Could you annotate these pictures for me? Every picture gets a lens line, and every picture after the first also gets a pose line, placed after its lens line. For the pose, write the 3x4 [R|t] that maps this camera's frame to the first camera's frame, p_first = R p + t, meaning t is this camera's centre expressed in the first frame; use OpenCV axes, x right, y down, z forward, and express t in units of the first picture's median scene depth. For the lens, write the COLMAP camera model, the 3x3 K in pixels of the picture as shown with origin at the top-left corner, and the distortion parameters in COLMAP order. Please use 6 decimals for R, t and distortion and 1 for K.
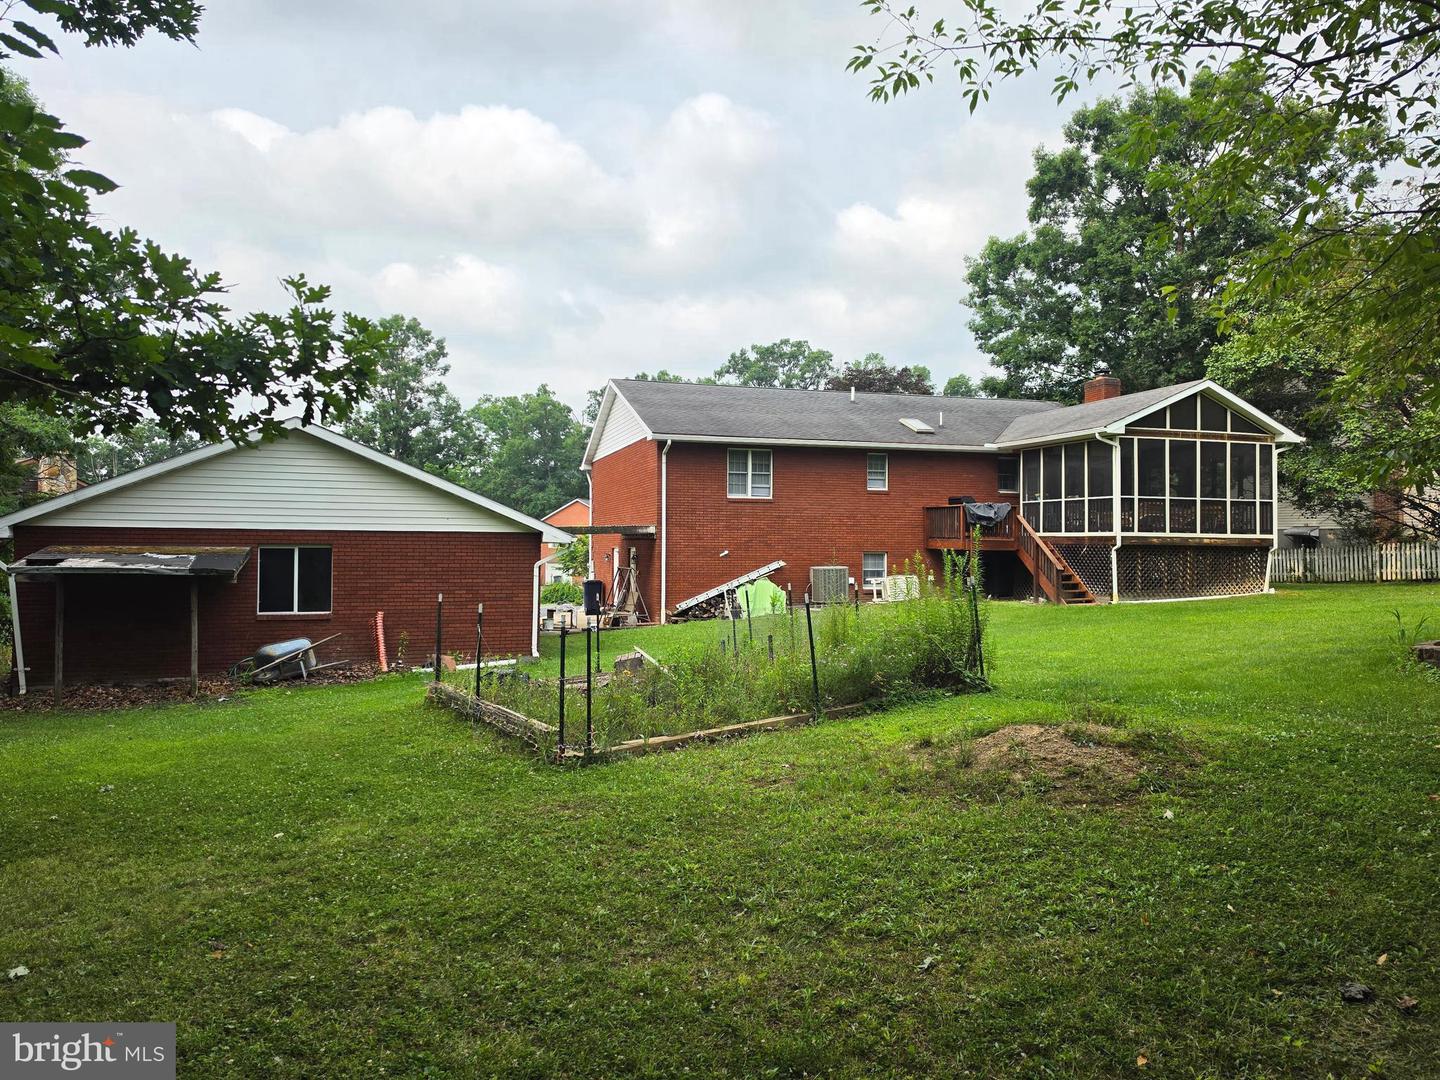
lens RADIAL K [[969.5, 0, 715.8], [0, 969.5, 538.8], [0, 0, 1]] dist [0.052075, -0.033589]
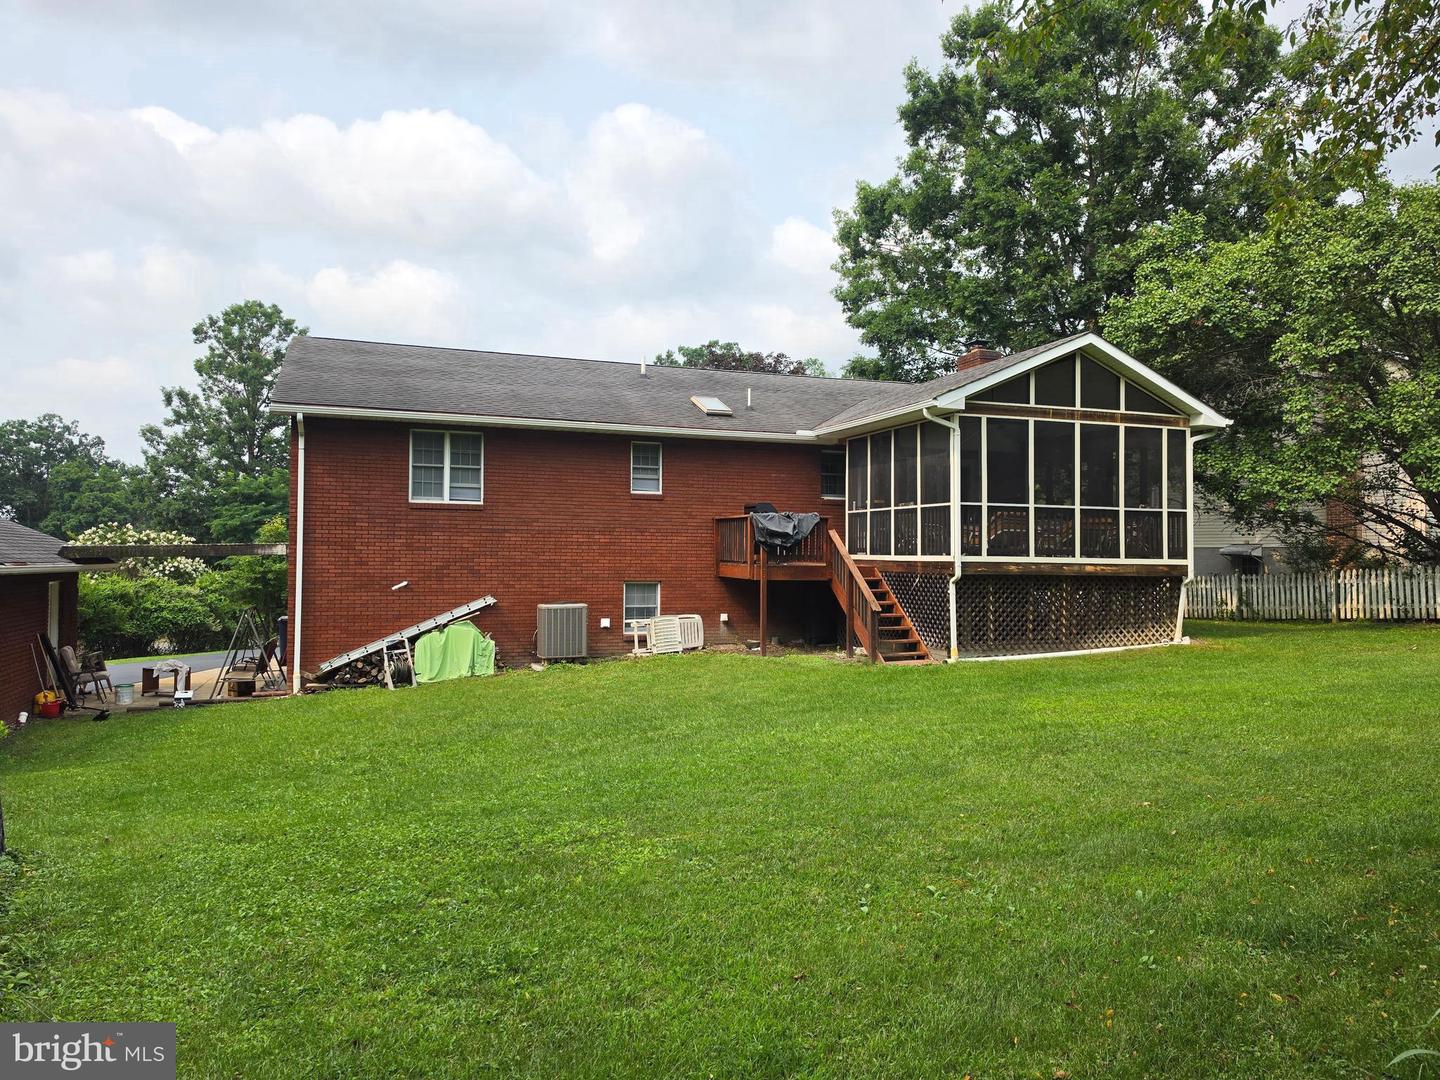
lens RADIAL K [[969.5, 0, 717.0], [0, 969.5, 538.6], [0, 0, 1]] dist [0.052075, -0.033589]
pose [[0.999380, 0.002254, 0.035126, 0.196834], [-0.001795, 0.999913, -0.013090, -0.008647], [-0.035152, 0.013019, 0.999297, 0.298324]]
